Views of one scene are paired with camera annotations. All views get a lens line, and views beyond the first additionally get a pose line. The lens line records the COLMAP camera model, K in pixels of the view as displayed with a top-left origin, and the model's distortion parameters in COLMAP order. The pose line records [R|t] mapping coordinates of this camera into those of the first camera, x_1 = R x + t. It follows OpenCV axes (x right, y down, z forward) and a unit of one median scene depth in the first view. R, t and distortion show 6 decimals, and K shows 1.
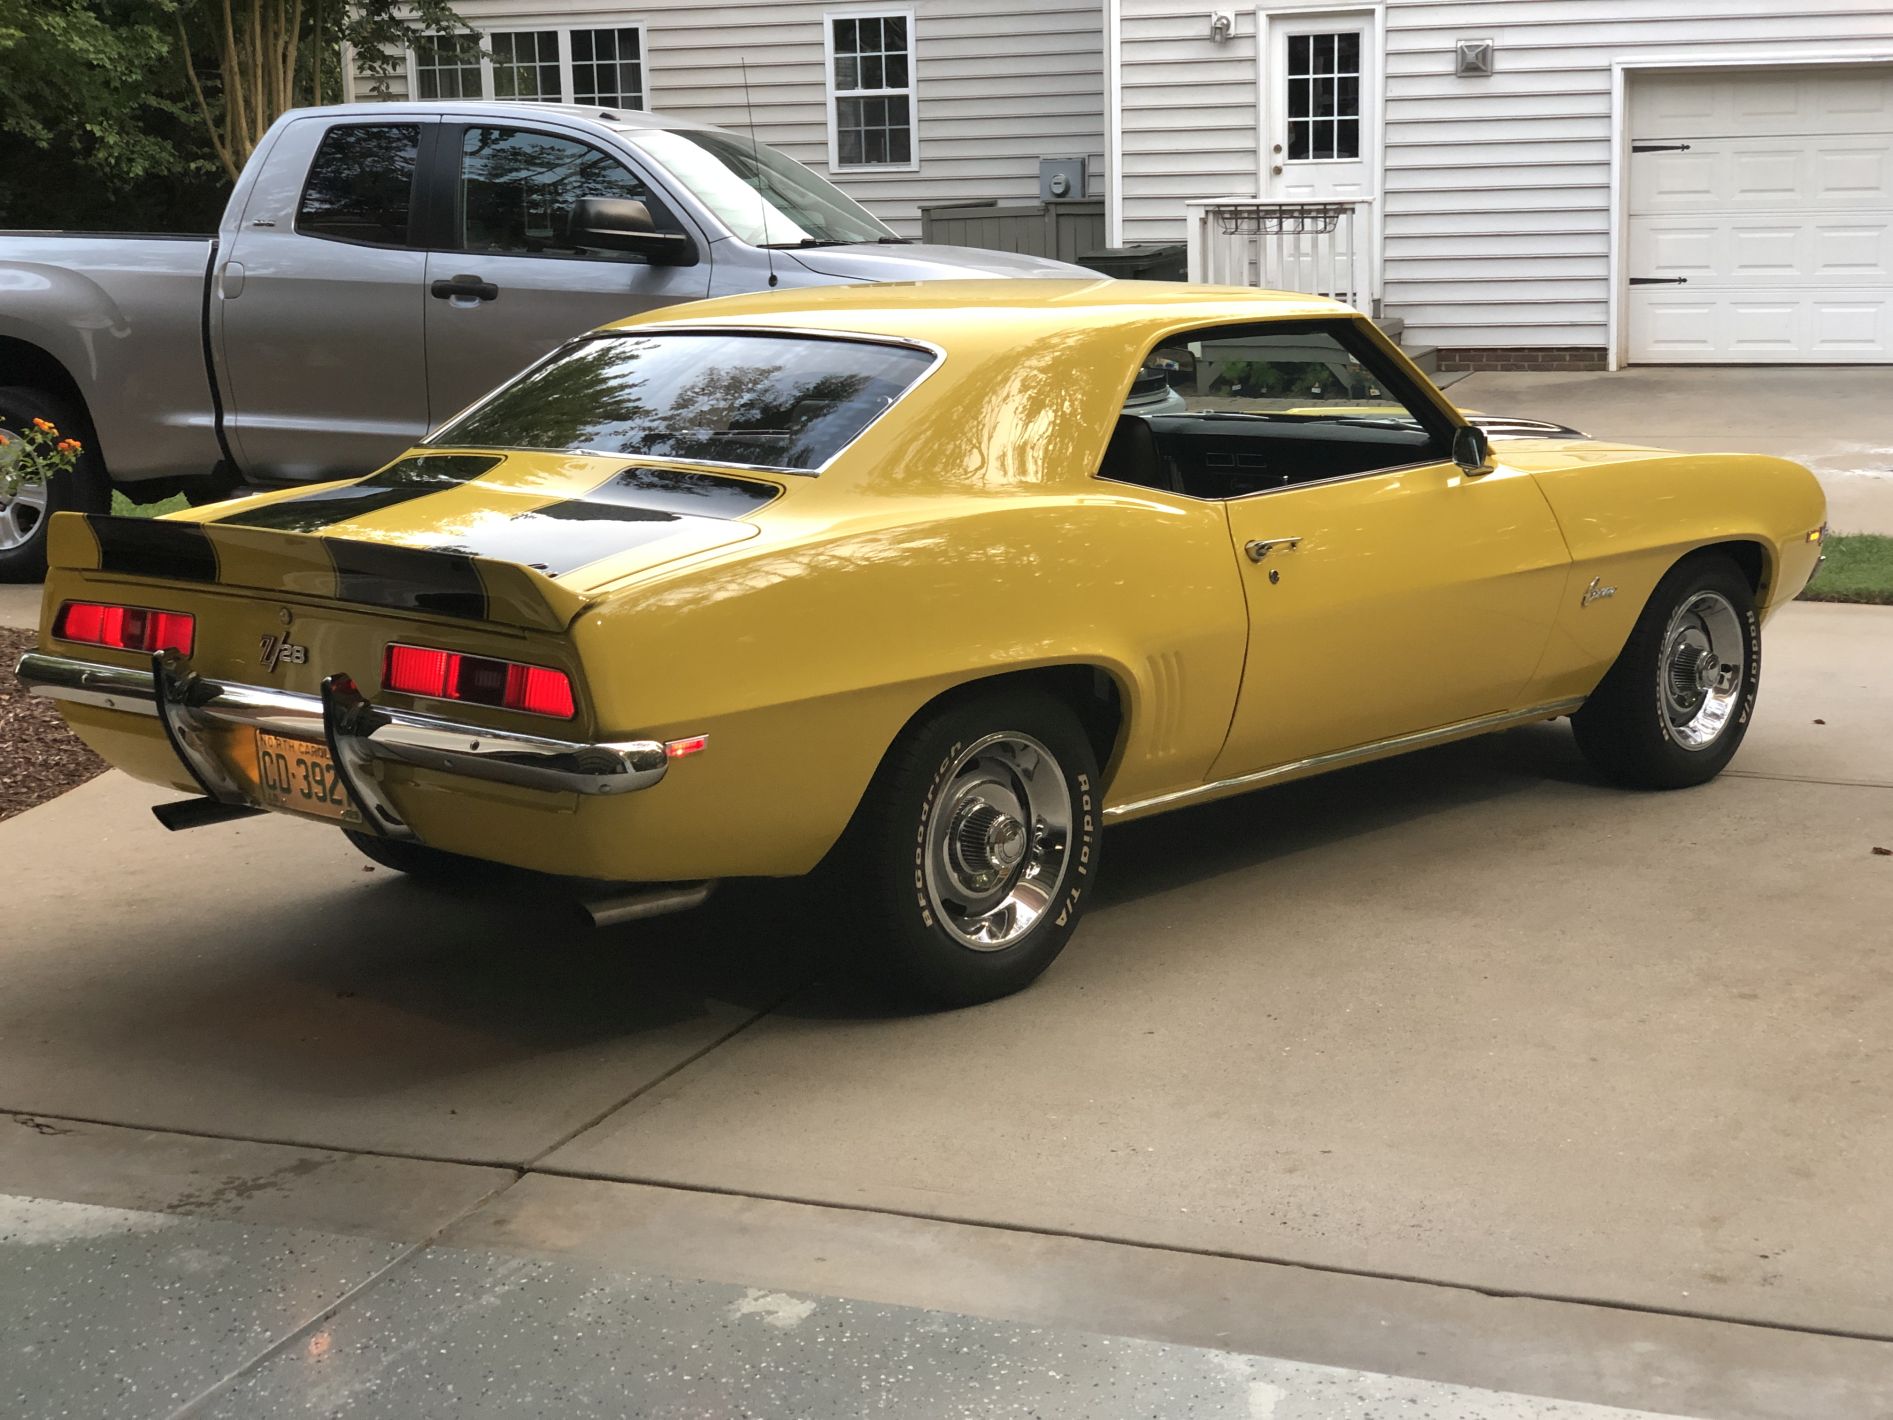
lens RADIAL K [[2854.1, 0, 941.8], [0, 2854.1, 713.4], [0, 0, 1]] dist [0.067075, 0.000000]
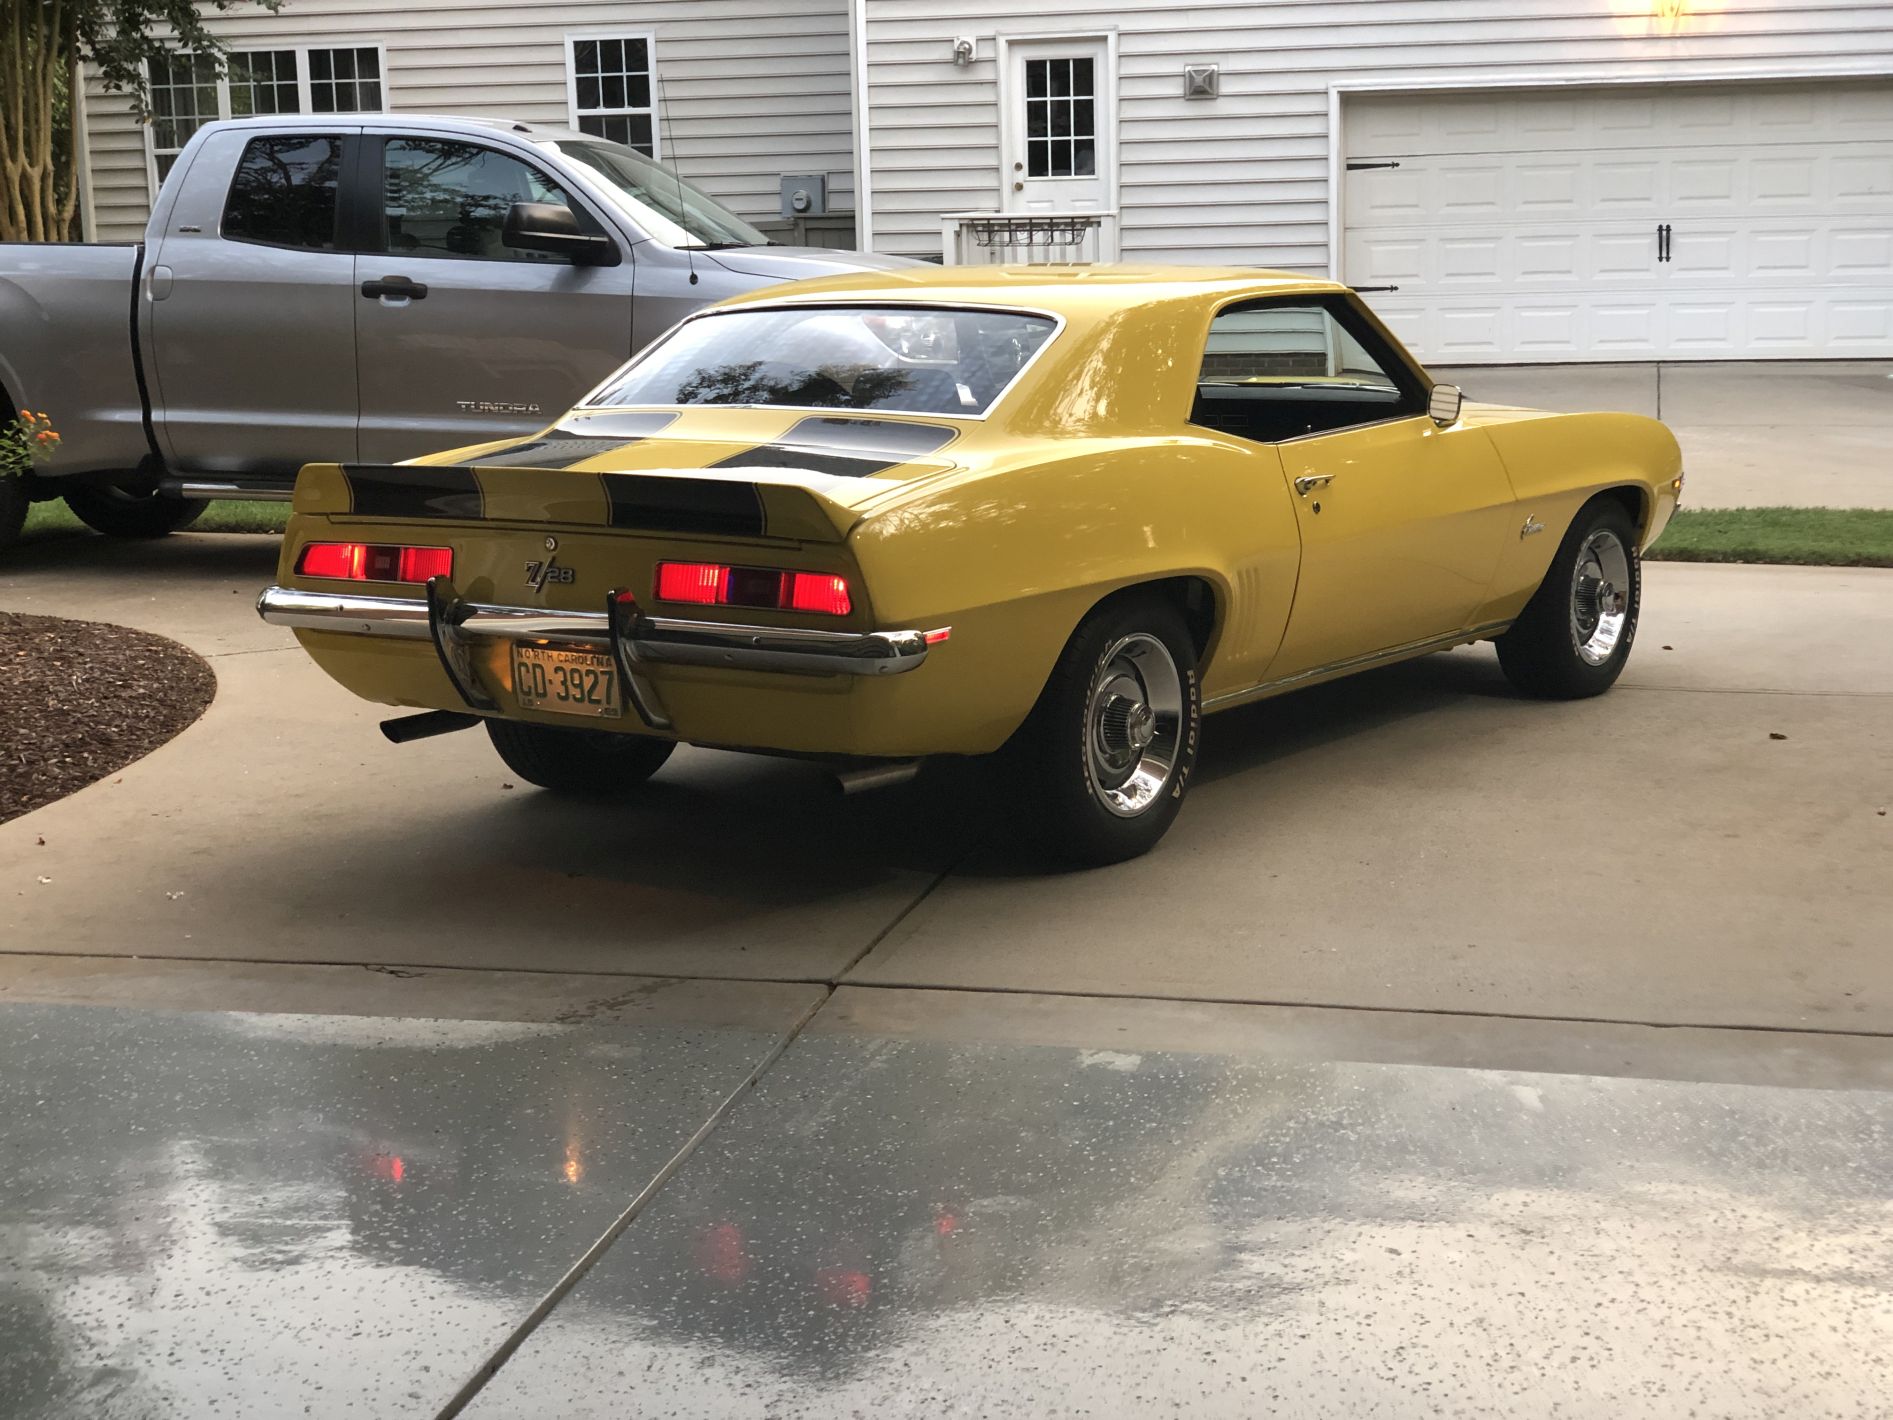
lens RADIAL K [[2854.1, 0, 951.9], [0, 2854.1, 705.4], [0, 0, 1]] dist [0.067075, 0.000000]
pose [[0.990867, -0.025641, 0.132384, -0.181930], [0.027086, 0.999591, -0.009123, 0.038770], [-0.132096, 0.012625, 0.991156, -0.148558]]
